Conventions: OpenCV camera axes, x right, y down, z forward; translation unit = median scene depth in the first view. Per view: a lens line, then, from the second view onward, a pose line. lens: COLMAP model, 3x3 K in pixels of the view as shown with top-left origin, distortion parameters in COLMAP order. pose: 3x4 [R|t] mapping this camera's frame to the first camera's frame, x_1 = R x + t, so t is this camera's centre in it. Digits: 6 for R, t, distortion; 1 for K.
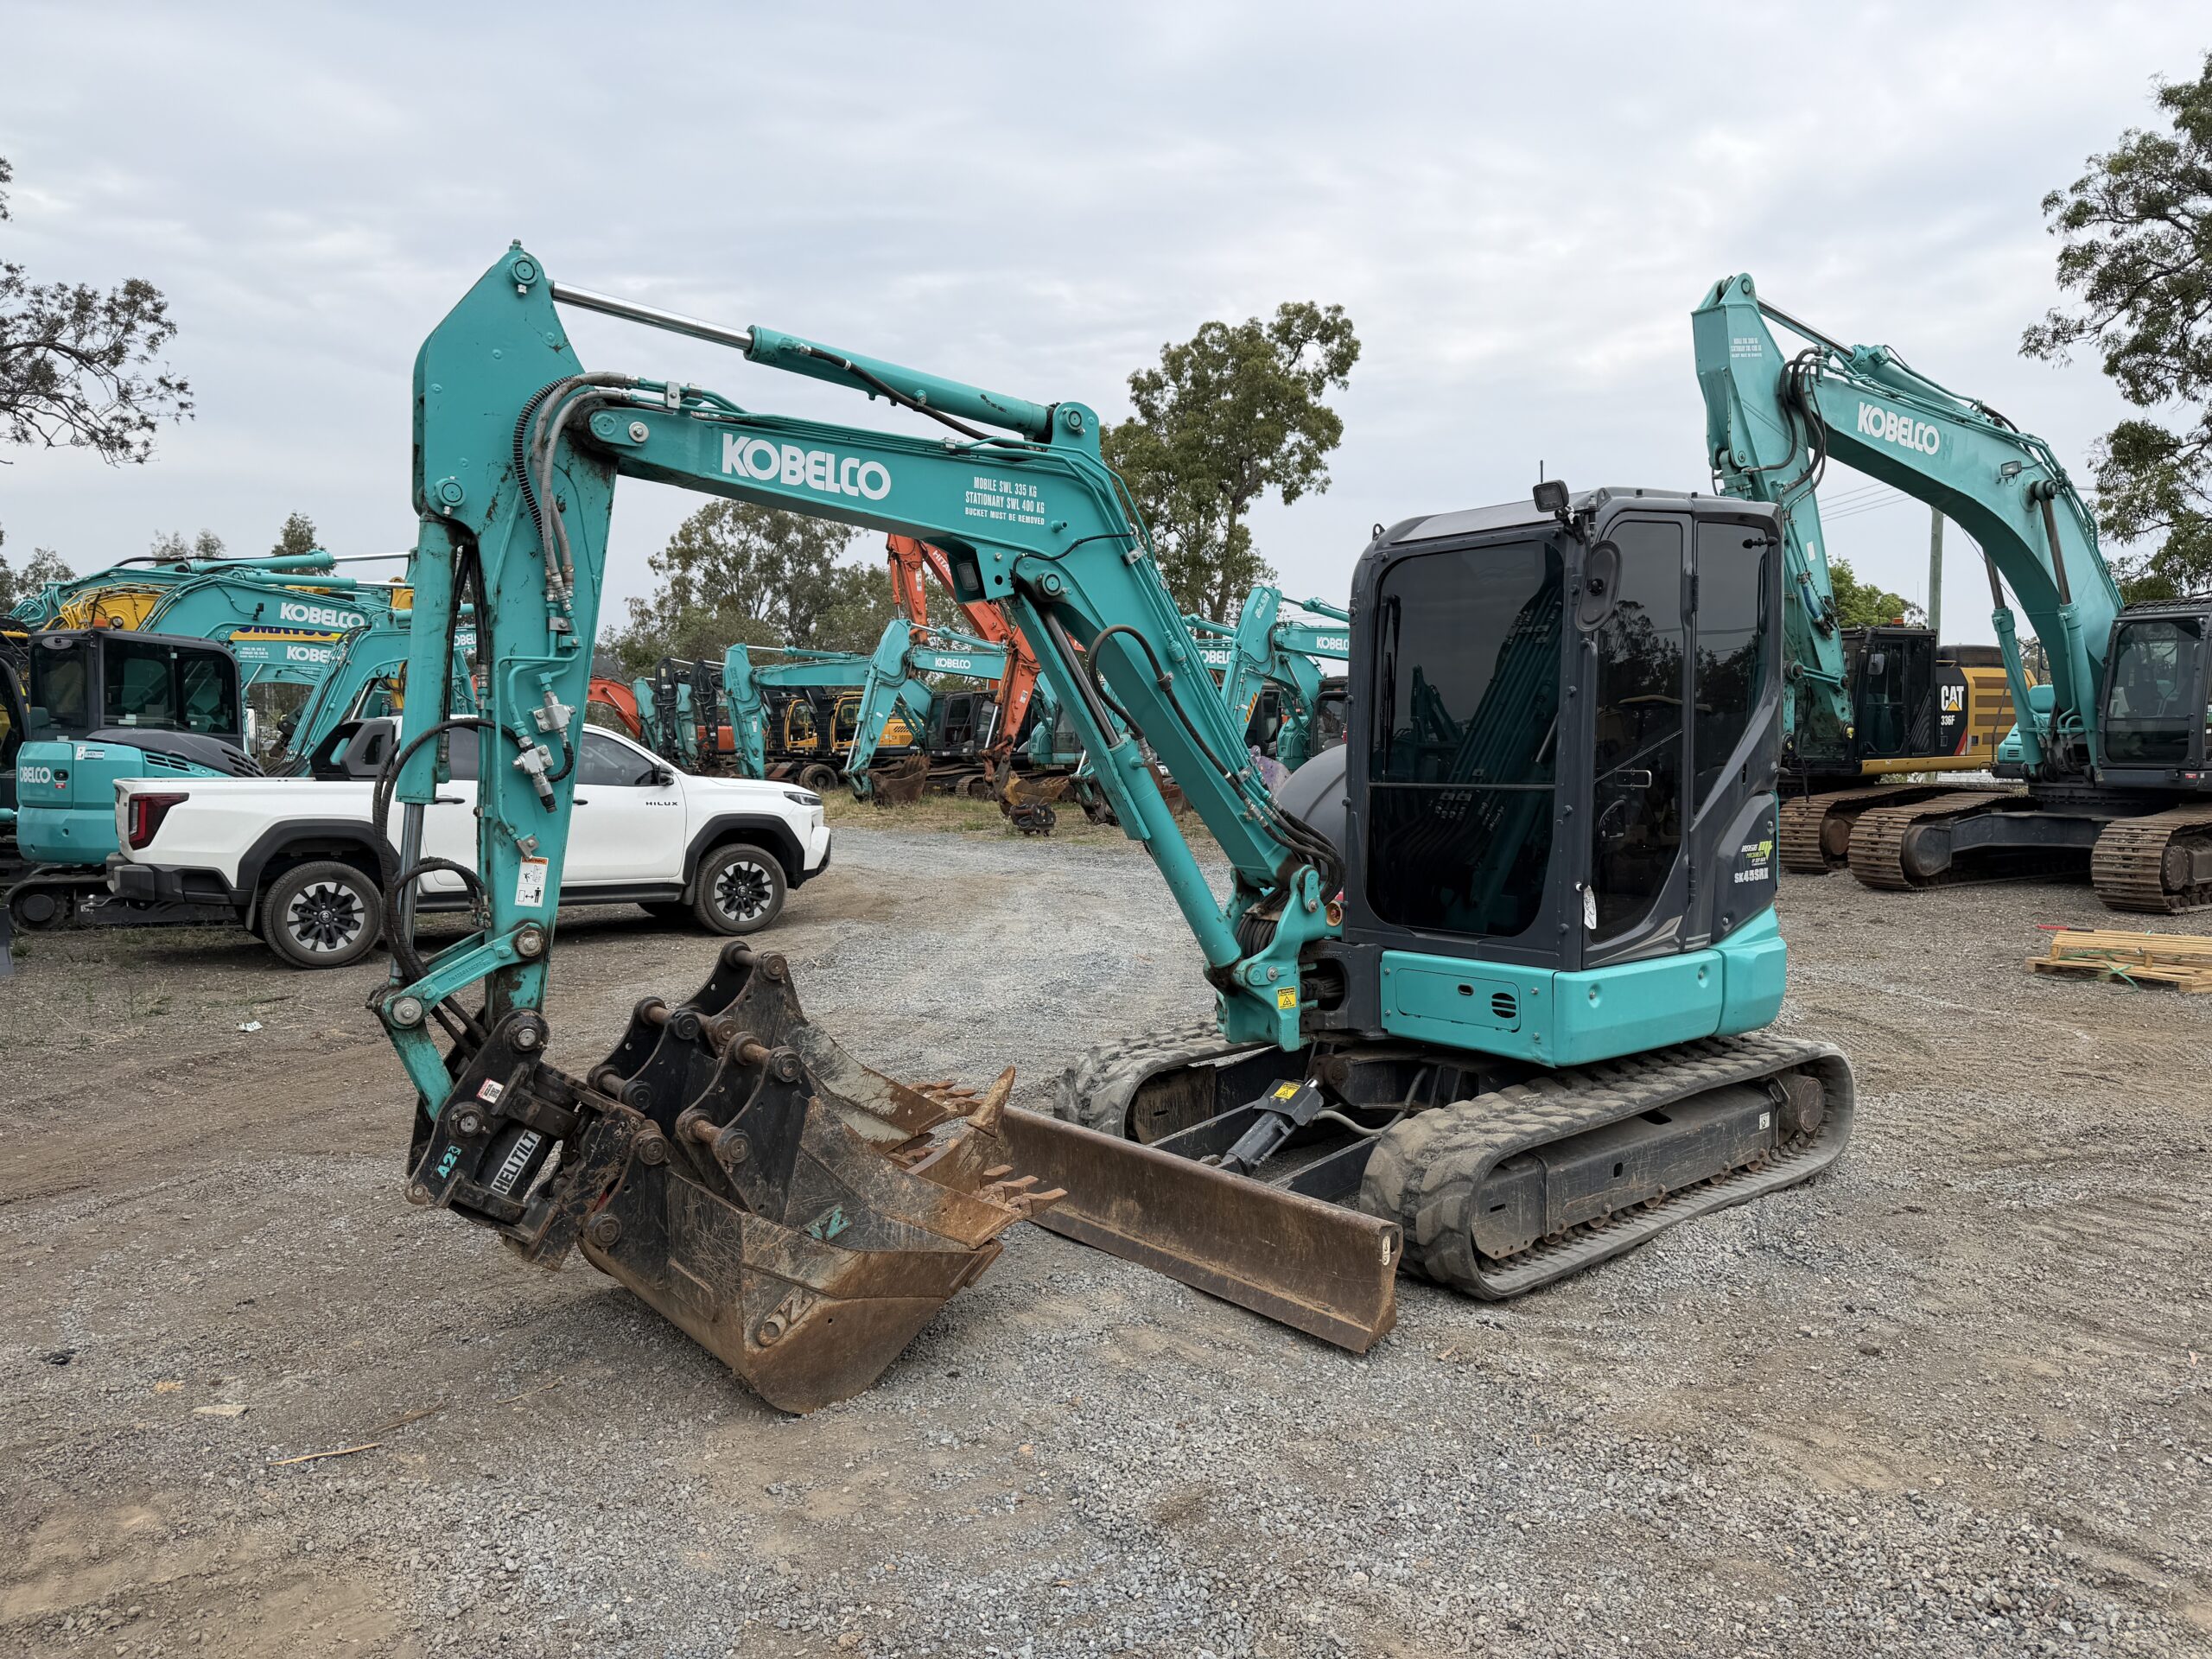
lens RADIAL K [[1553.5, 0, 1110.8], [0, 1553.5, 831.4], [0, 0, 1]] dist [0.061426, -0.079909]
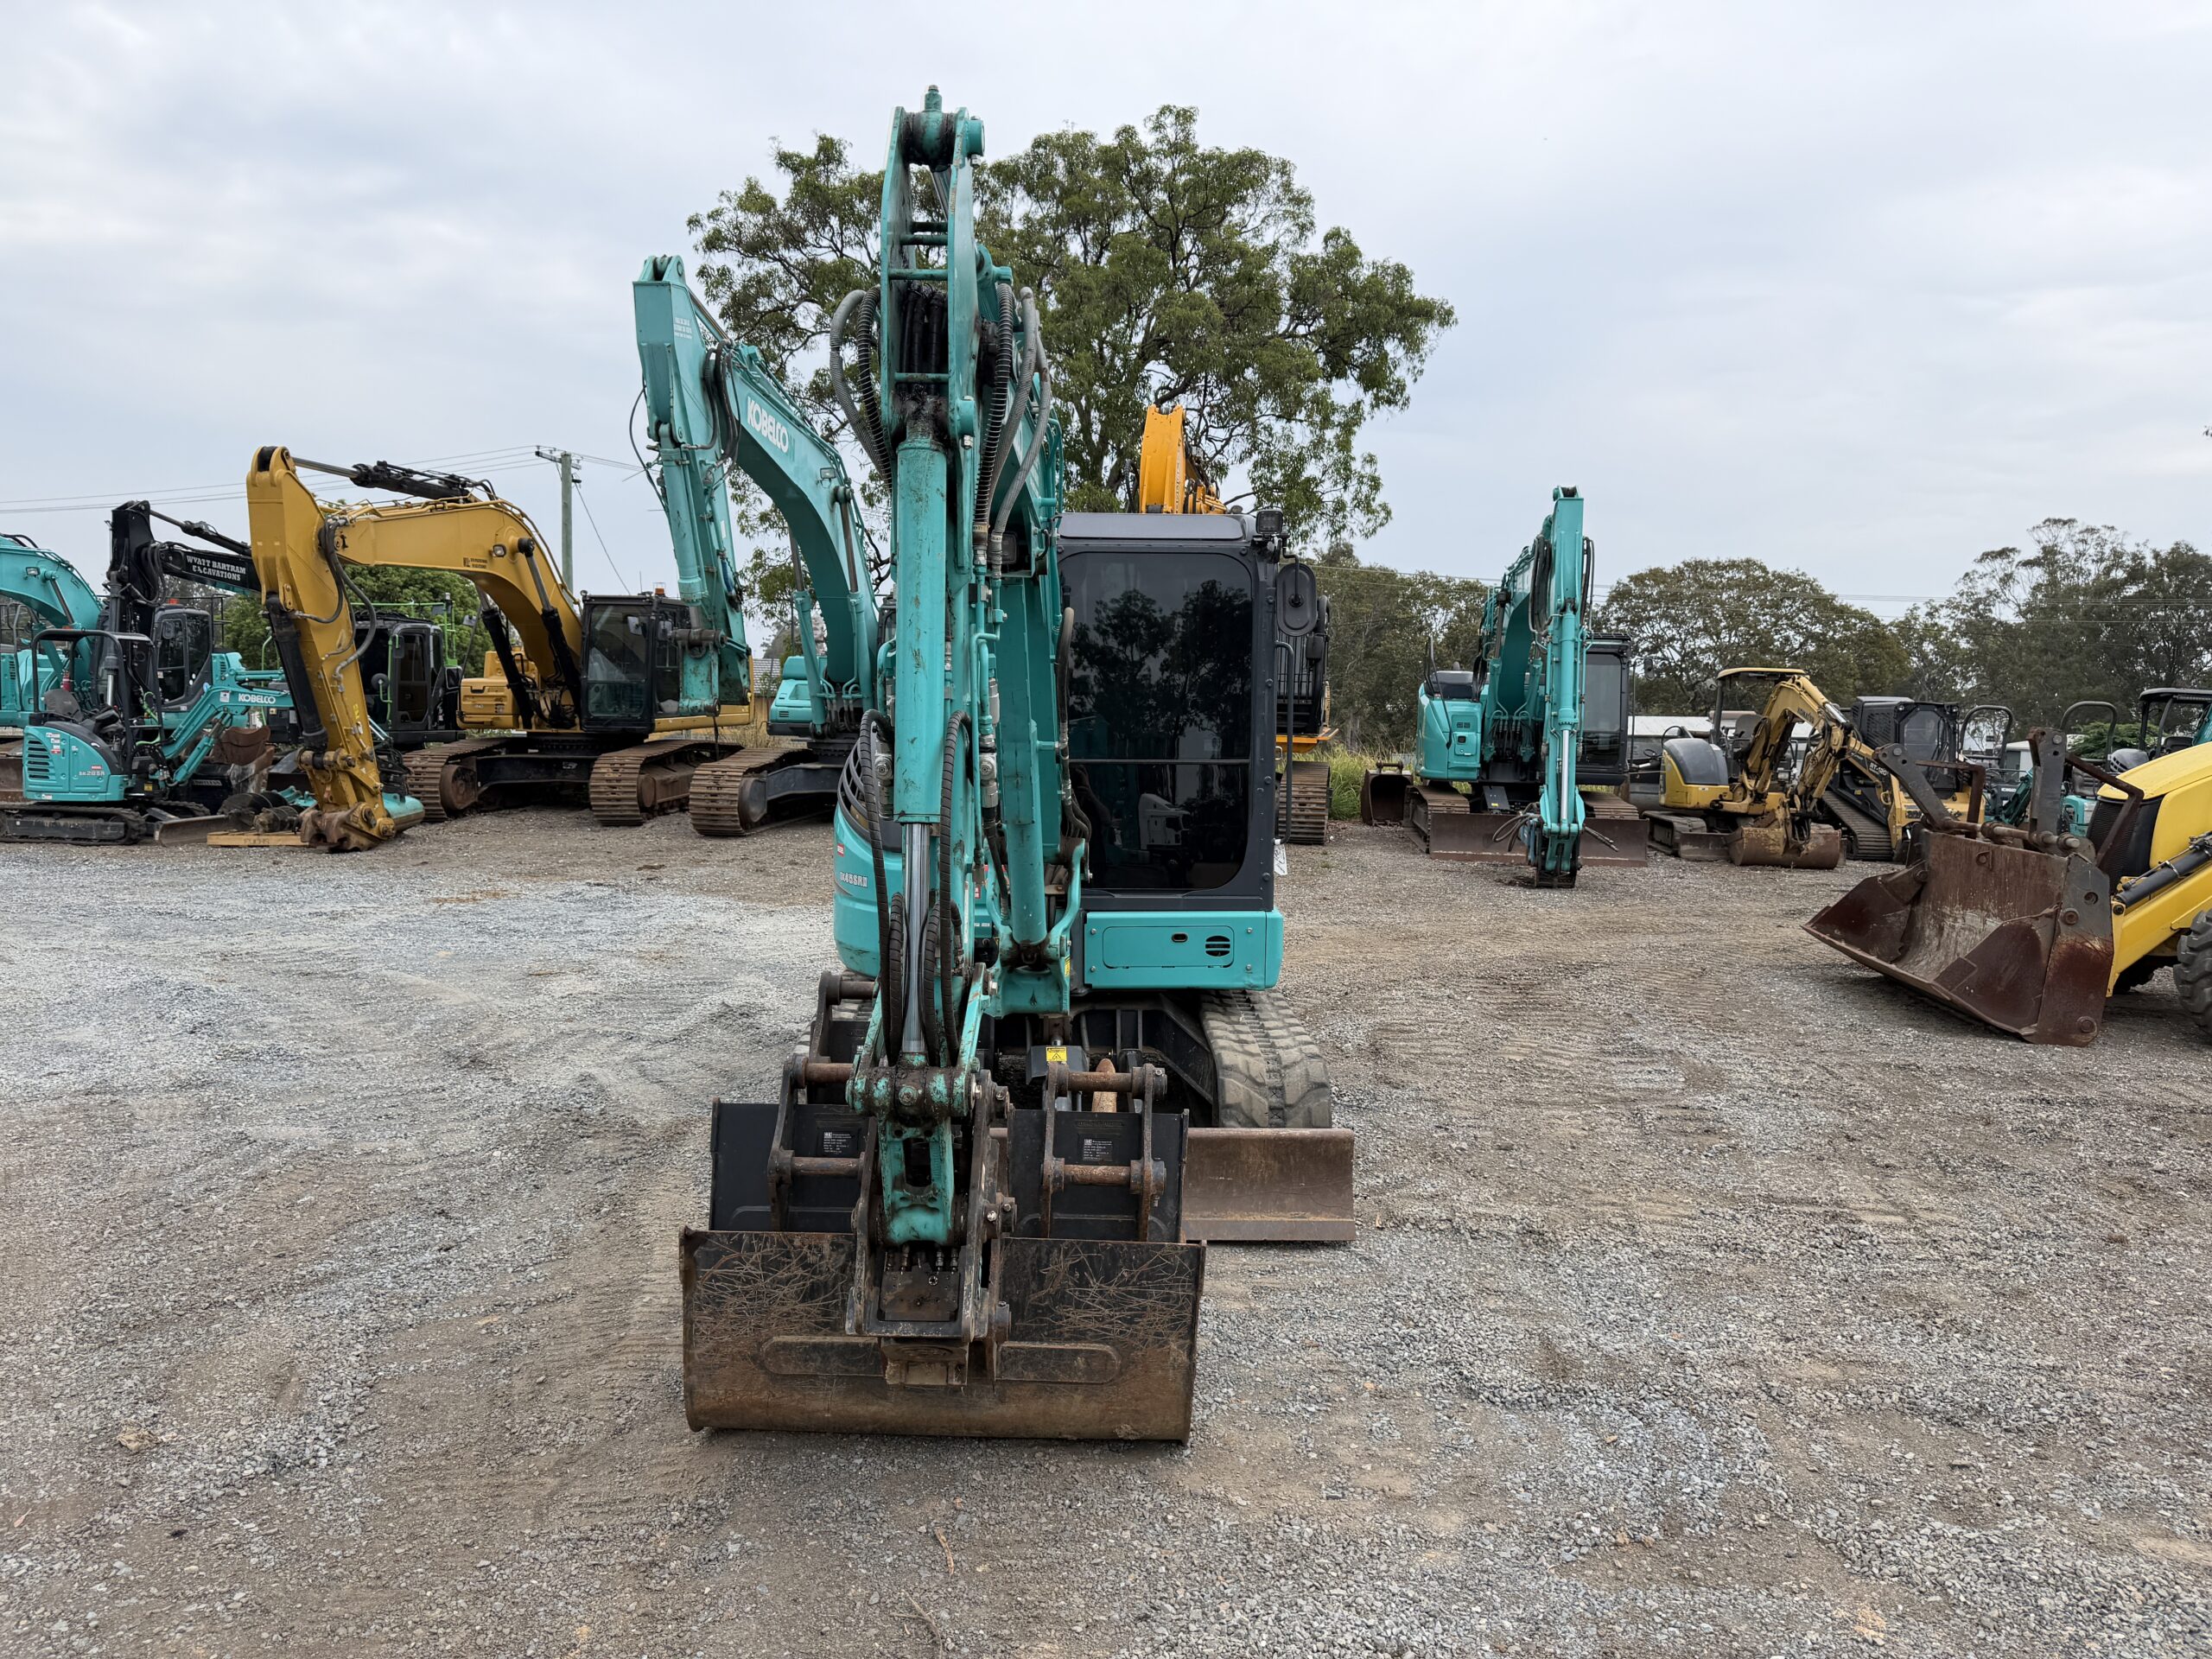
lens RADIAL K [[1553.5, 0, 1109.2], [0, 1553.5, 841.4], [0, 0, 1]] dist [0.061426, -0.079909]
pose [[0.601283, -0.061179, 0.796690, -0.118940], [0.030402, 0.998094, 0.053699, -0.005463], [-0.798457, -0.008067, 0.601997, 0.058362]]
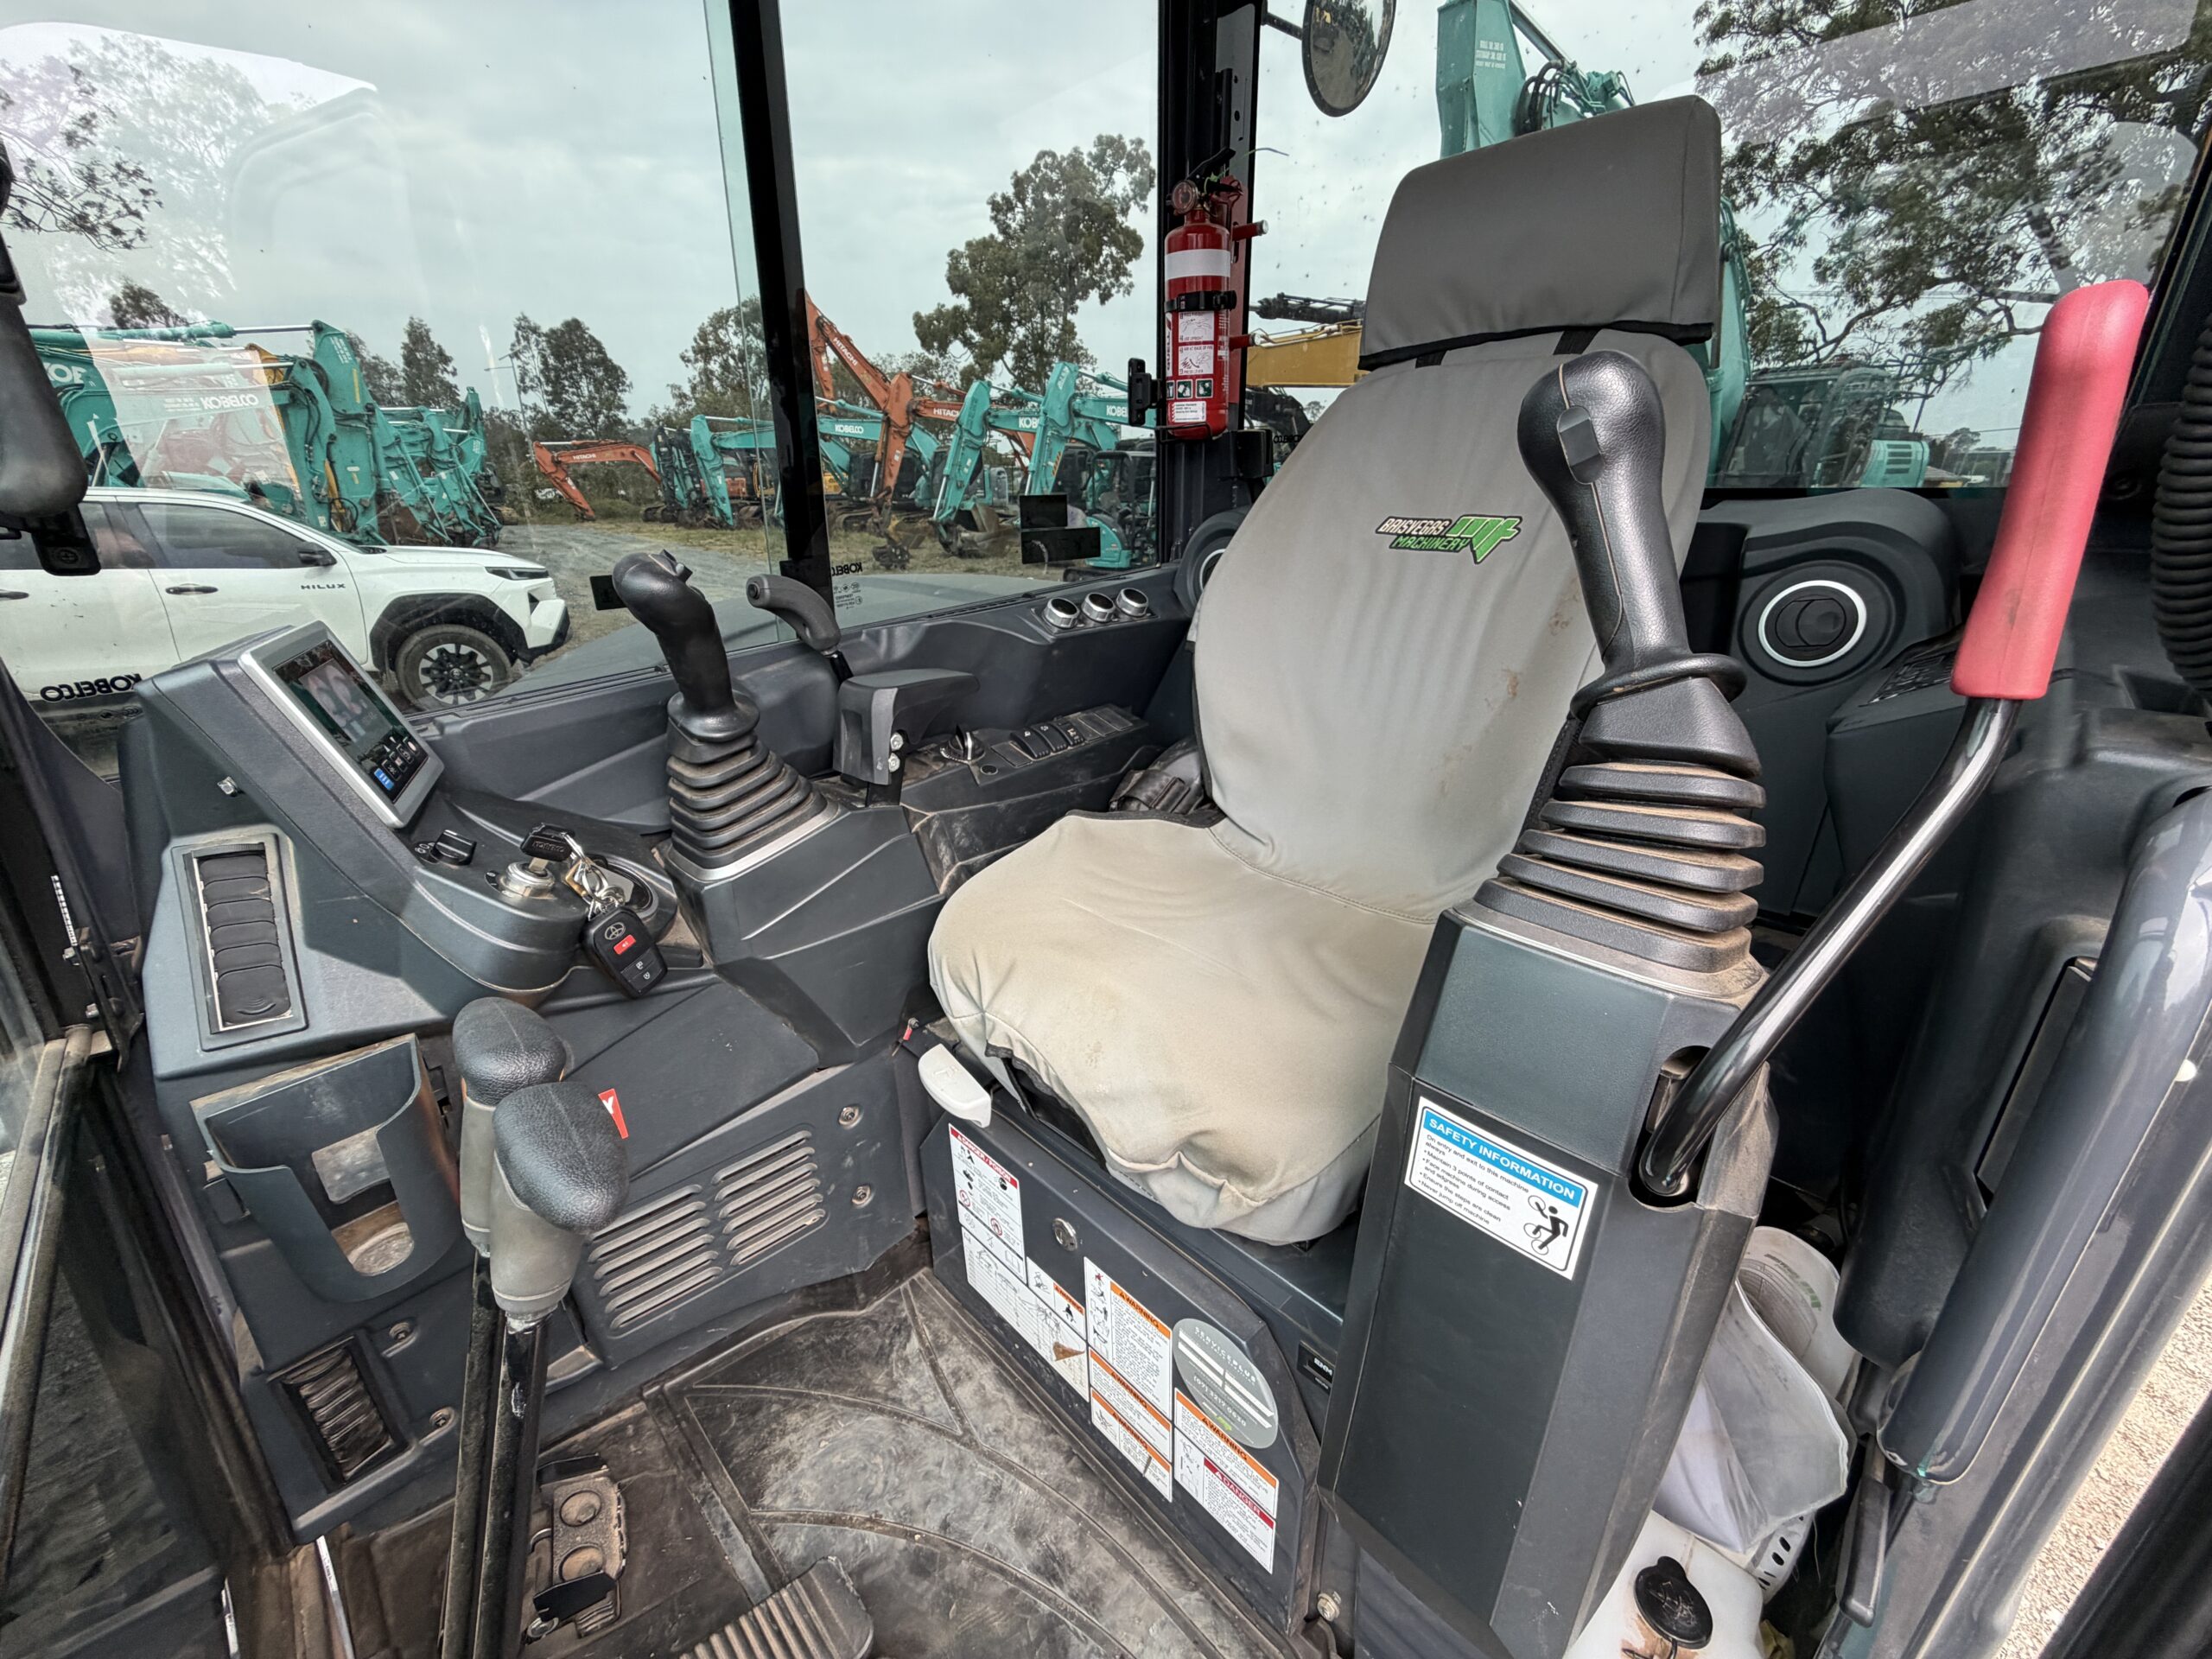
lens RADIAL K [[879.3, 0, 1106.8], [0, 879.3, 822.5], [0, 0, 1]] dist [-0.002212, 0.001240]
pose [[0.996039, -0.038178, 0.080310, 0.049131], [0.011836, 0.952029, 0.305780, -0.014674], [-0.088131, -0.303618, 0.948709, 0.162161]]
